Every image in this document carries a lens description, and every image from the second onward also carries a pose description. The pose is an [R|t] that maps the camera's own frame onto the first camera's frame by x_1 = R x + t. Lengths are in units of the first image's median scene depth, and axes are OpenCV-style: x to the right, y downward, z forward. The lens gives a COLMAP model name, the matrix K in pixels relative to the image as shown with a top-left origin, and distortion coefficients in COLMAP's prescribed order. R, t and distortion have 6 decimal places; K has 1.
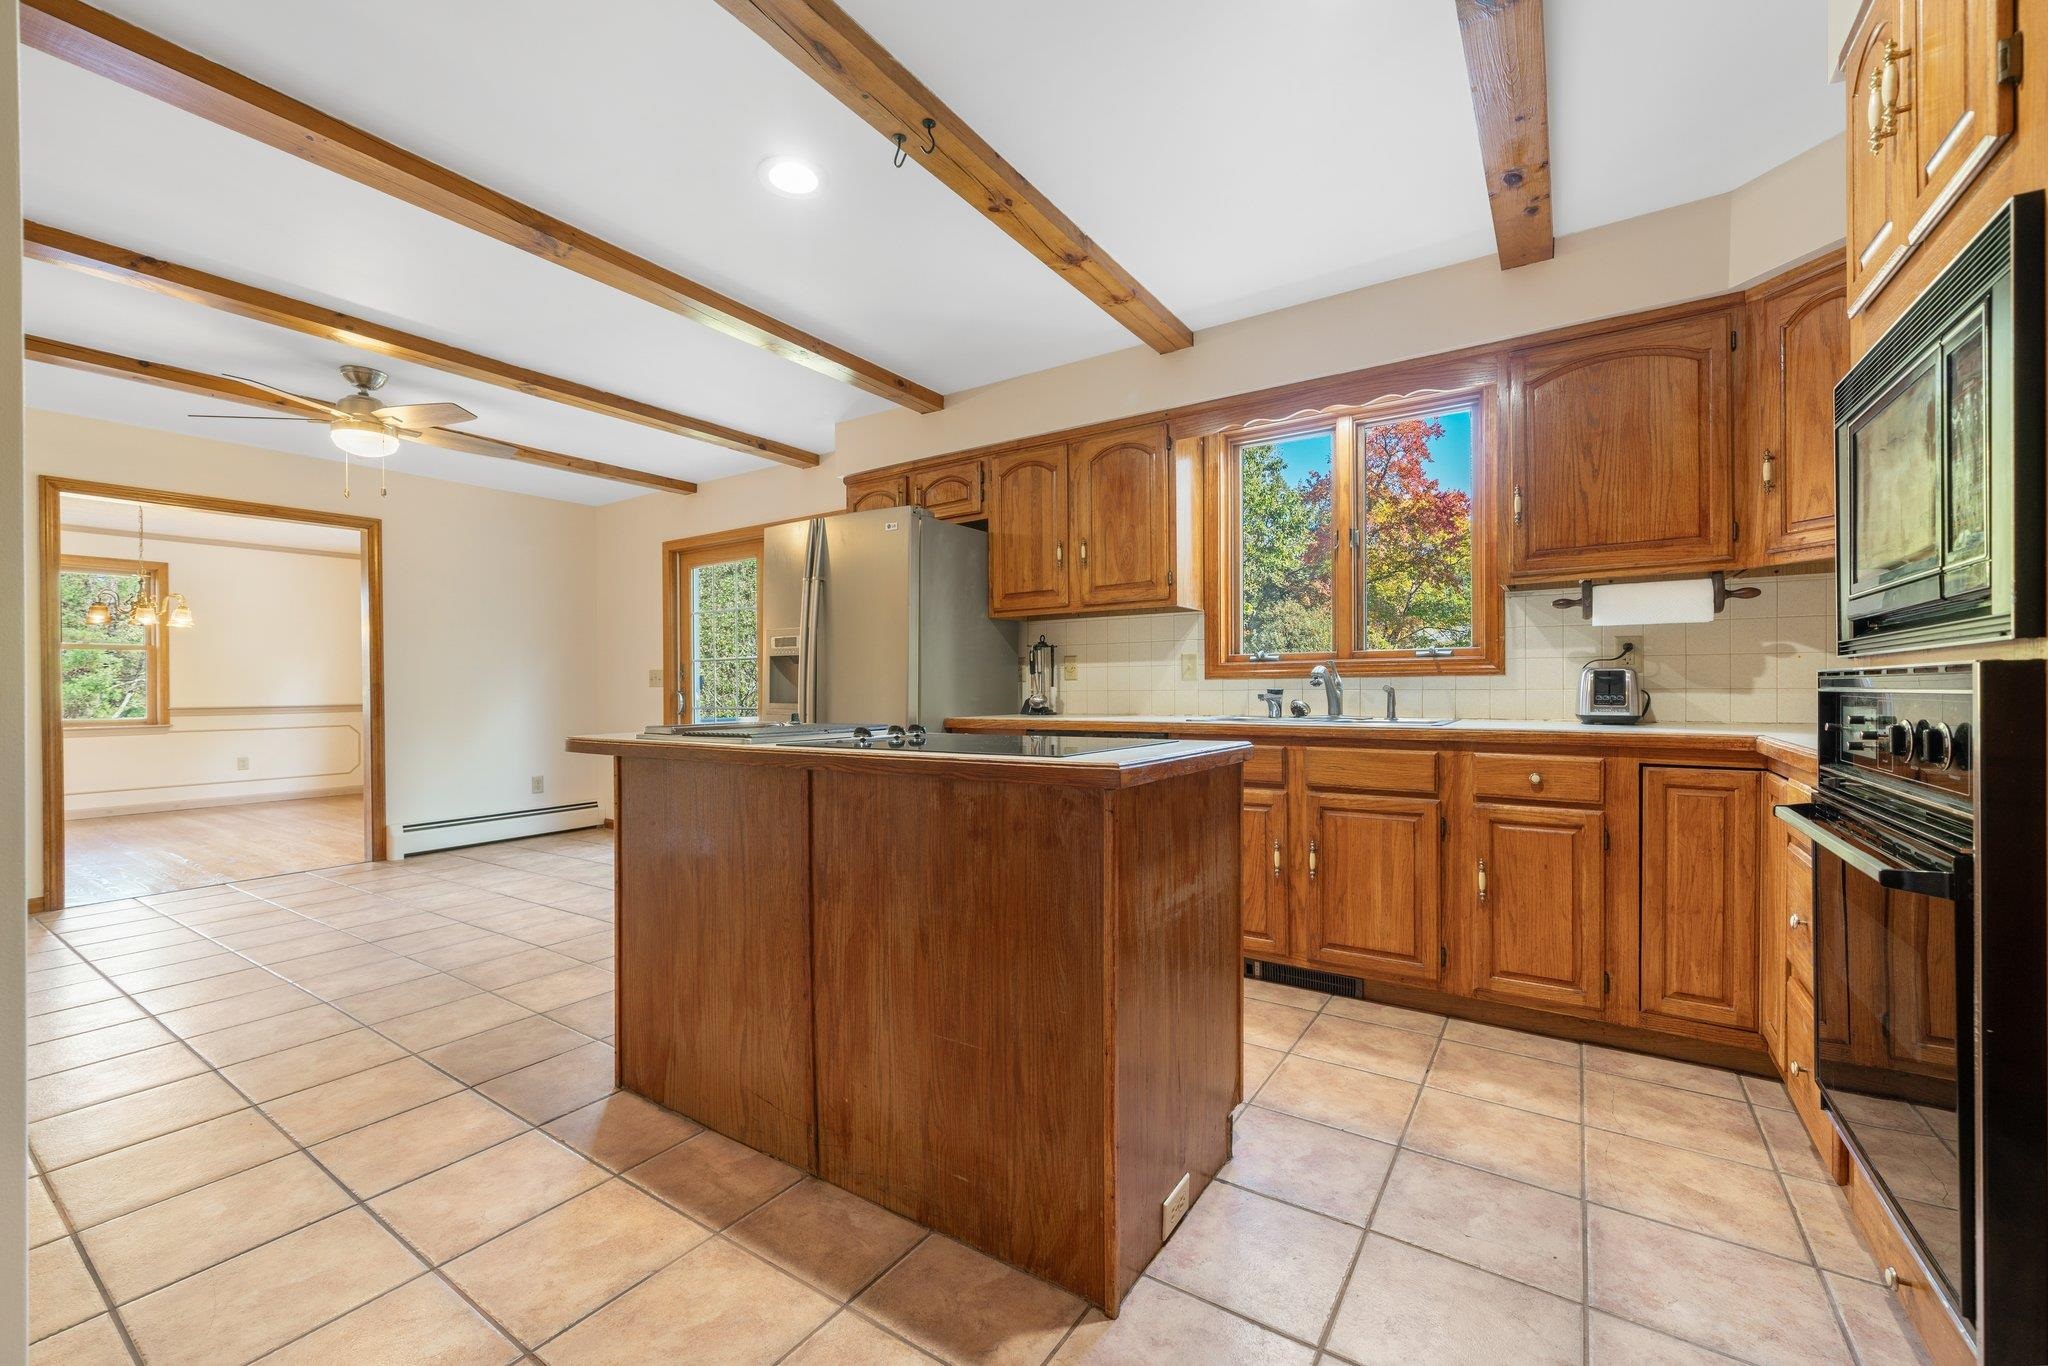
lens RADIAL K [[817.0, 0, 1030.8], [0, 817.0, 681.8], [0, 0, 1]] dist [-0.000161, -0.000254]
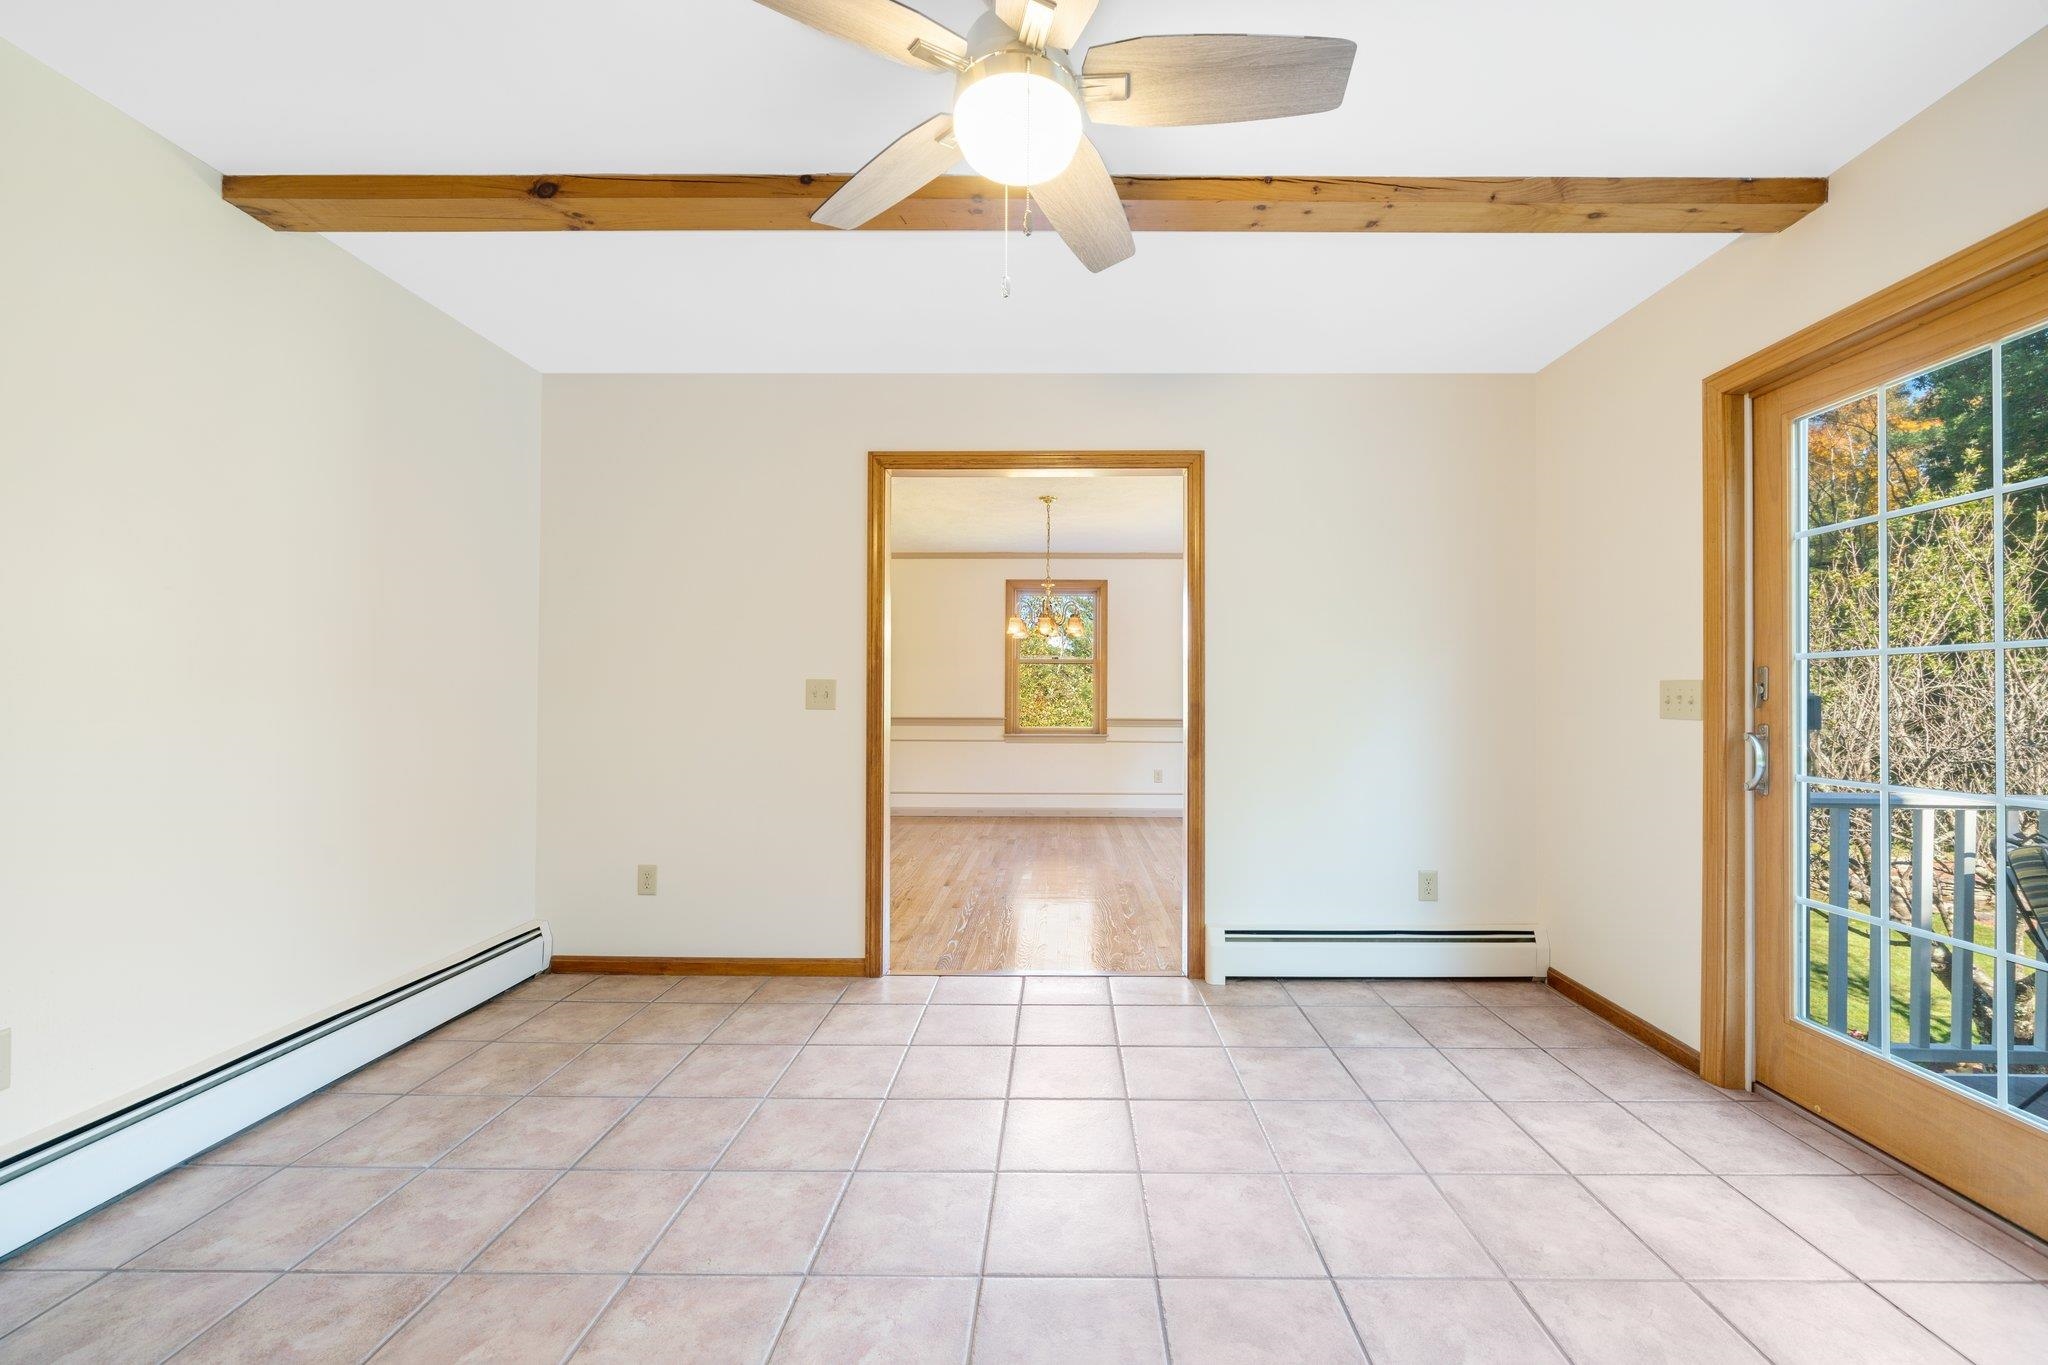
lens RADIAL K [[773.6, 0, 1093.3], [0, 773.6, 693.8], [0, 0, 1]] dist [-0.001505, -0.000057]
pose [[0.559808, 0.010033, -0.828561, -0.294689], [-0.005210, 0.999950, 0.008588, -0.009390], [0.828606, -0.000490, 0.559832, 0.514737]]
